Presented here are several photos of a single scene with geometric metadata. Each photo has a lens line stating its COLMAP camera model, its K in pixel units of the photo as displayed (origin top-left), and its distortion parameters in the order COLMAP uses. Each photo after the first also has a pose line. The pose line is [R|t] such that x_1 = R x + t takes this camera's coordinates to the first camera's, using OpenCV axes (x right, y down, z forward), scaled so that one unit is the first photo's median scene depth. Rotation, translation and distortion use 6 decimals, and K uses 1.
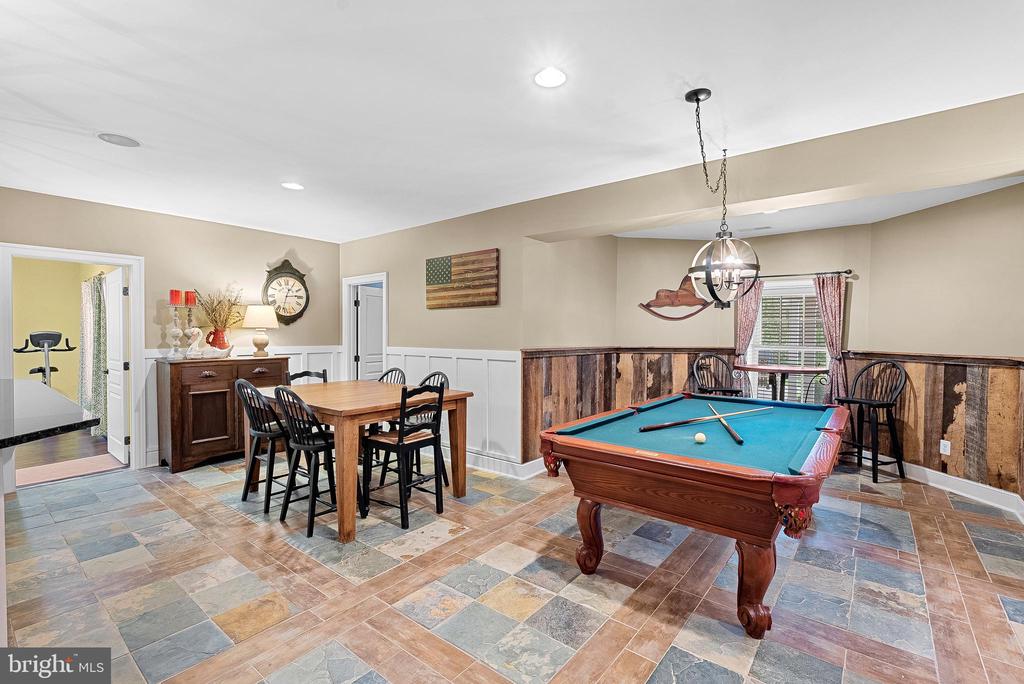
lens RADIAL K [[454.5, 0, 514.7], [0, 454.5, 341.3], [0, 0, 1]] dist [0.002829, 0.000523]
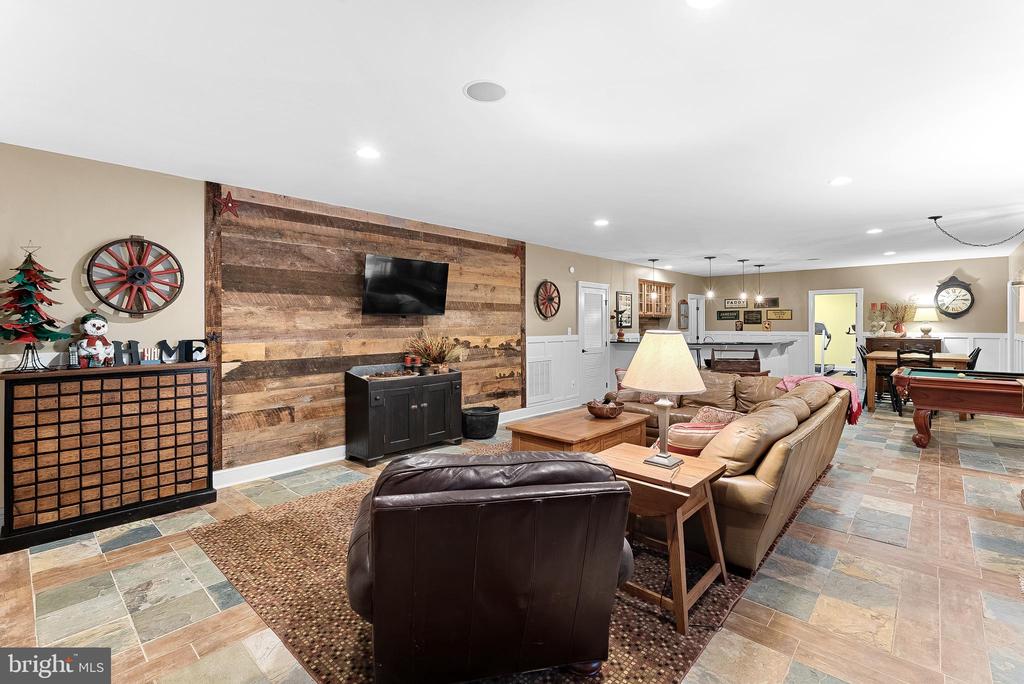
lens RADIAL K [[462.5, 0, 516.7], [0, 462.5, 321.3], [0, 0, 1]] dist [-0.004844, -0.000008]
pose [[-0.060299, -0.017389, -0.998029, 1.224874], [-0.018590, 0.999694, -0.016295, 0.027047], [0.998007, 0.017571, -0.060603, -0.404465]]
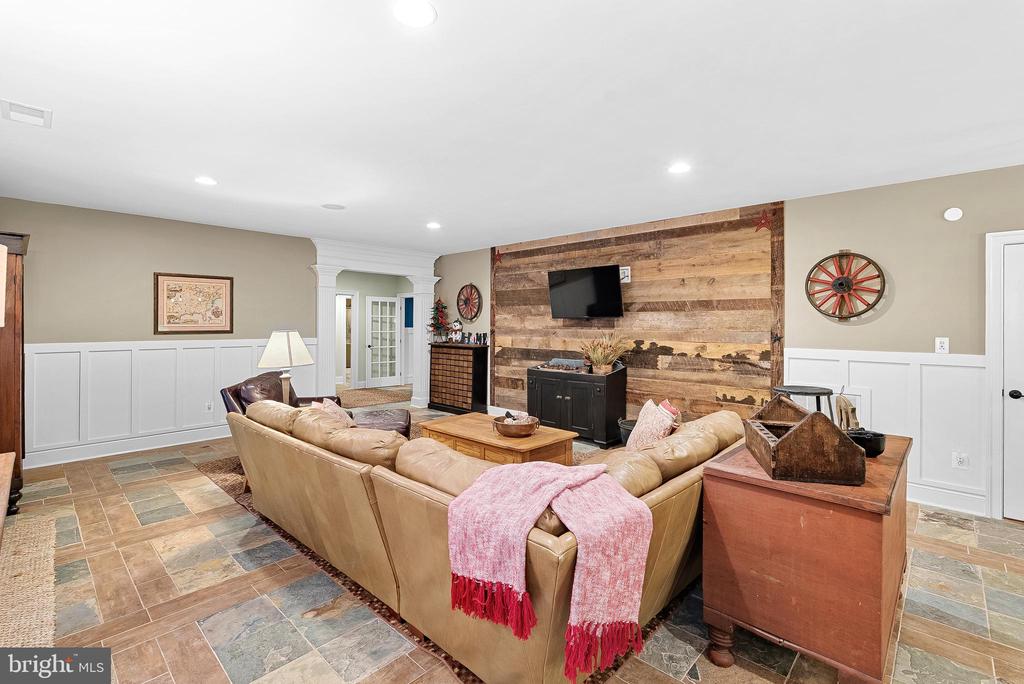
lens RADIAL K [[462.5, 0, 516.7], [0, 462.5, 321.3], [0, 0, 1]] dist [-0.004844, -0.000008]
pose [[-0.997141, -0.015888, 0.073880, 0.347664], [-0.014687, 0.999752, 0.016762, -0.005997], [-0.074128, 0.015629, -0.997126, 0.404804]]
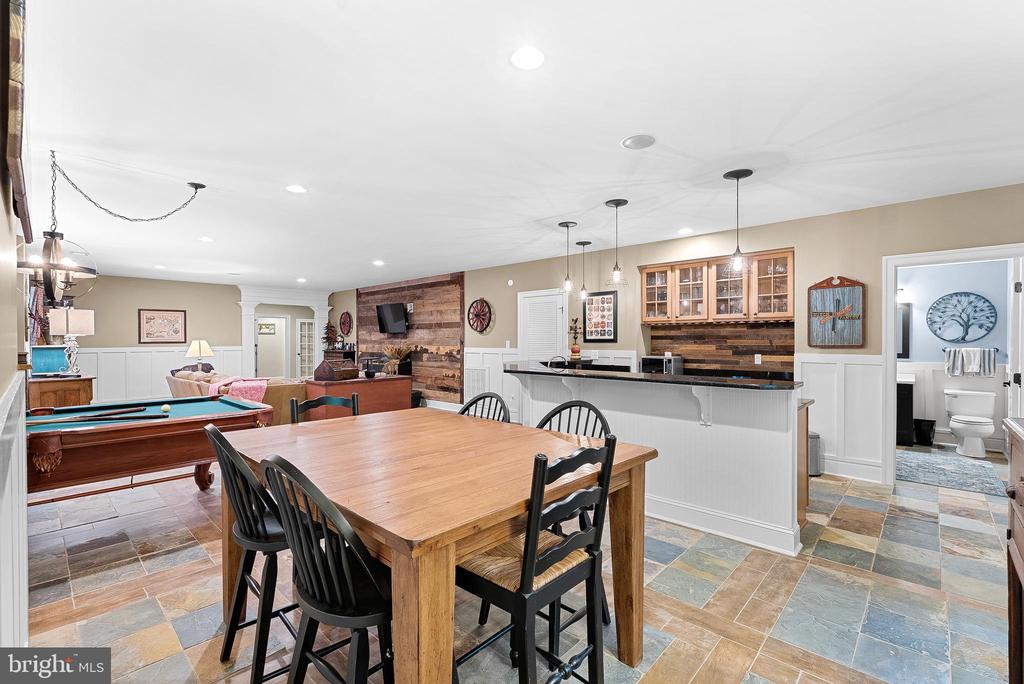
lens RADIAL K [[454.5, 0, 514.7], [0, 454.5, 341.3], [0, 0, 1]] dist [0.002829, 0.000523]
pose [[-0.997188, -0.010314, 0.074224, -0.361536], [-0.008490, 0.999655, 0.024848, -0.013944], [-0.074454, 0.024148, -0.996932, 1.100907]]
